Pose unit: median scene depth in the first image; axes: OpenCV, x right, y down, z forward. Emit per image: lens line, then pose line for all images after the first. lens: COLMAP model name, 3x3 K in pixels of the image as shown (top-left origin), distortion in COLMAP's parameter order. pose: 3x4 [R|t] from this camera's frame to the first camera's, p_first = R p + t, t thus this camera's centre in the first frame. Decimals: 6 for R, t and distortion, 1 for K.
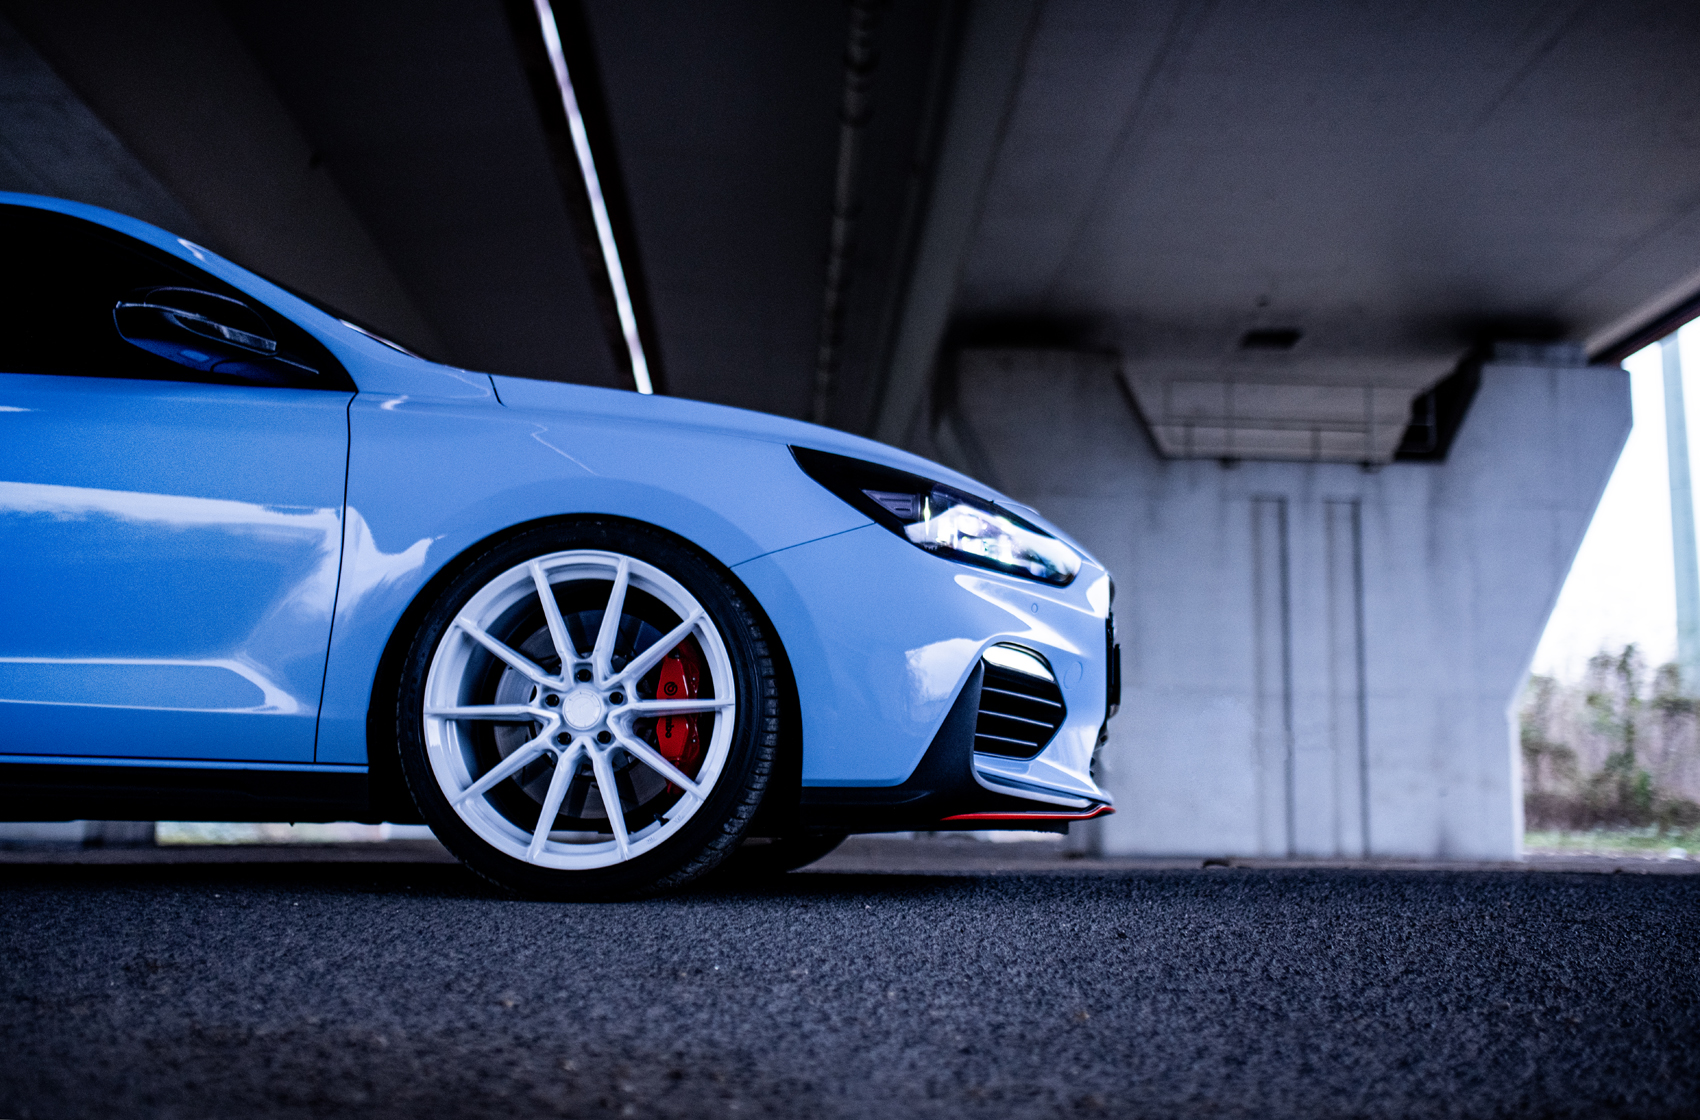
lens RADIAL K [[1752.4, 0, 850.0], [0, 1752.4, 560.0], [0, 0, 1]] dist [-0.087889, 0.162582]
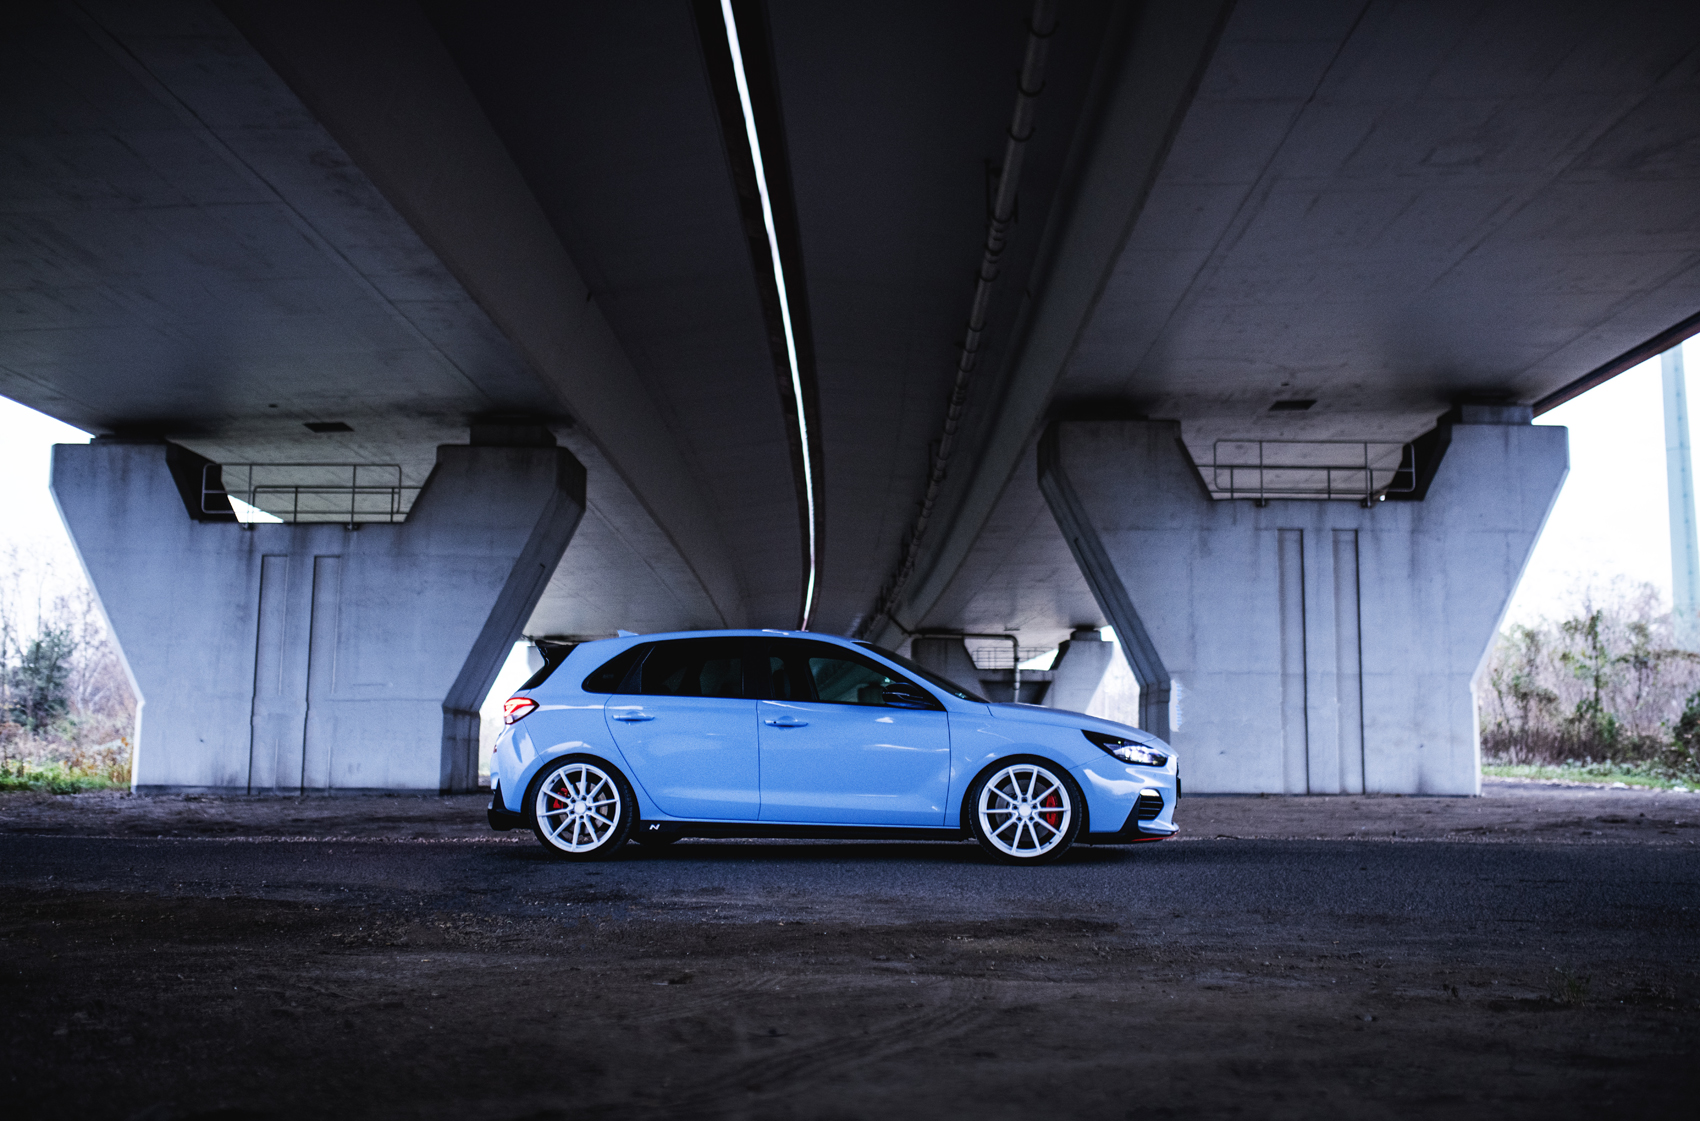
lens RADIAL K [[1606.5, 0, 852.5], [0, 1606.5, 554.9], [0, 0, 1]] dist [-0.060005, 0.015680]
pose [[0.998721, -0.013548, -0.048707, -0.039236], [0.015165, 0.999341, 0.032981, -0.062657], [0.048228, -0.033677, 0.998268, -0.256262]]
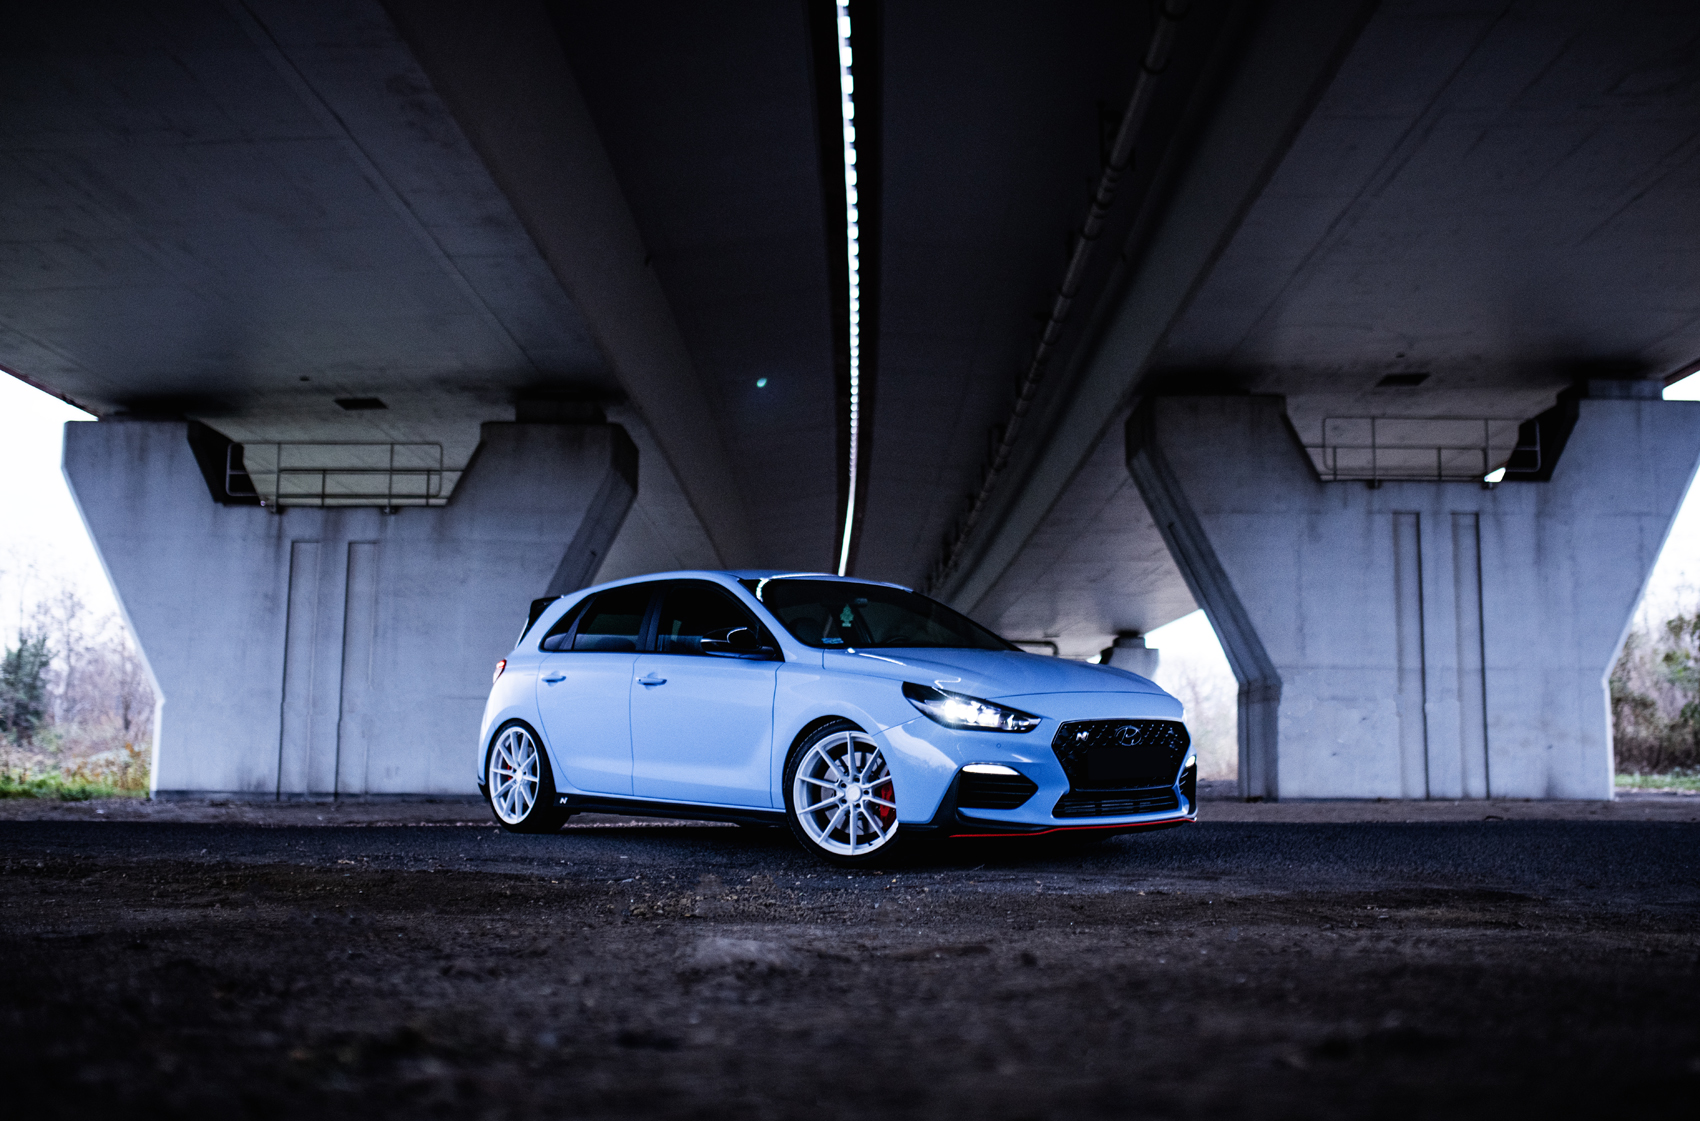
lens RADIAL K [[1687.8, 0, 850.0], [0, 1687.8, 560.5], [0, 0, 1]] dist [-0.058320, 0.021402]
pose [[0.998521, -0.014264, -0.052455, -0.095927], [0.015861, 0.999419, 0.030153, -0.044352], [0.051995, -0.030941, 0.998168, -0.221630]]
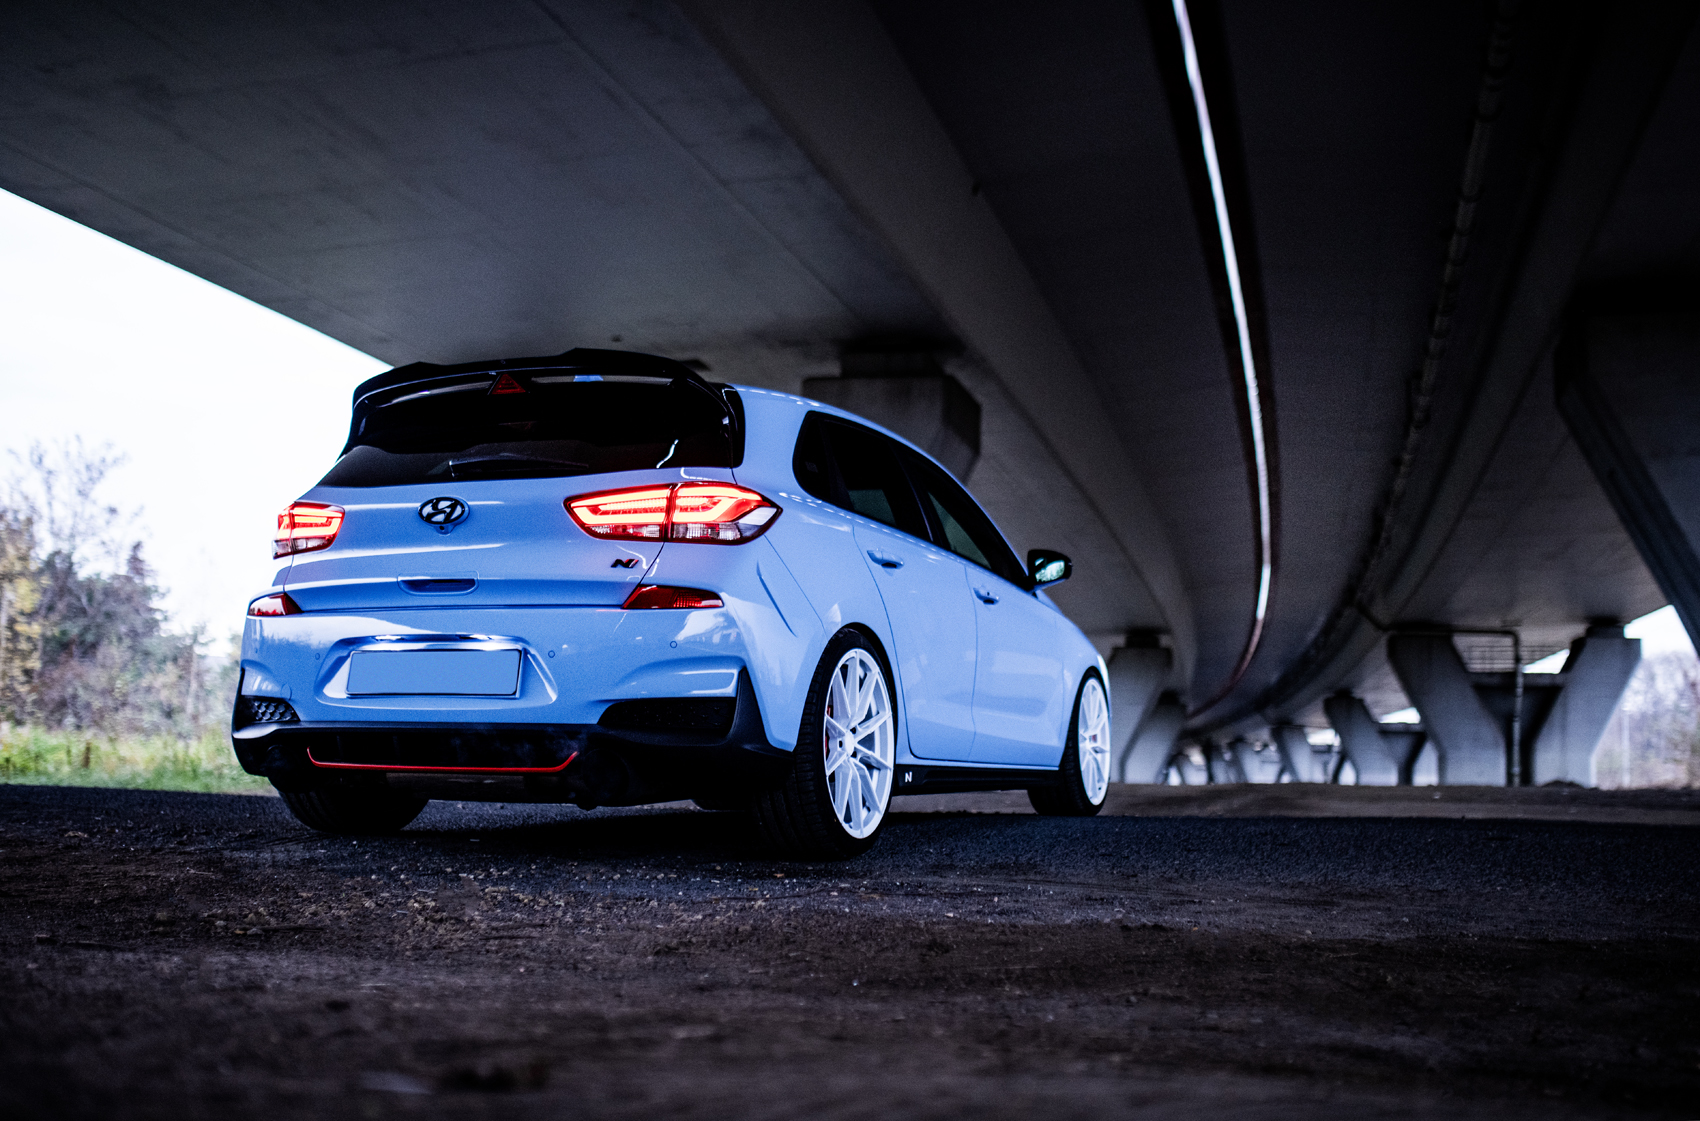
lens RADIAL K [[1752.4, 0, 850.0], [0, 1752.4, 560.5], [0, 0, 1]] dist [-0.087889, 0.162582]
pose [[0.951982, -0.026639, -0.304994, -0.044218], [0.036439, 0.998985, 0.026482, -0.021018], [0.303979, -0.036324, 0.951986, -0.111930]]
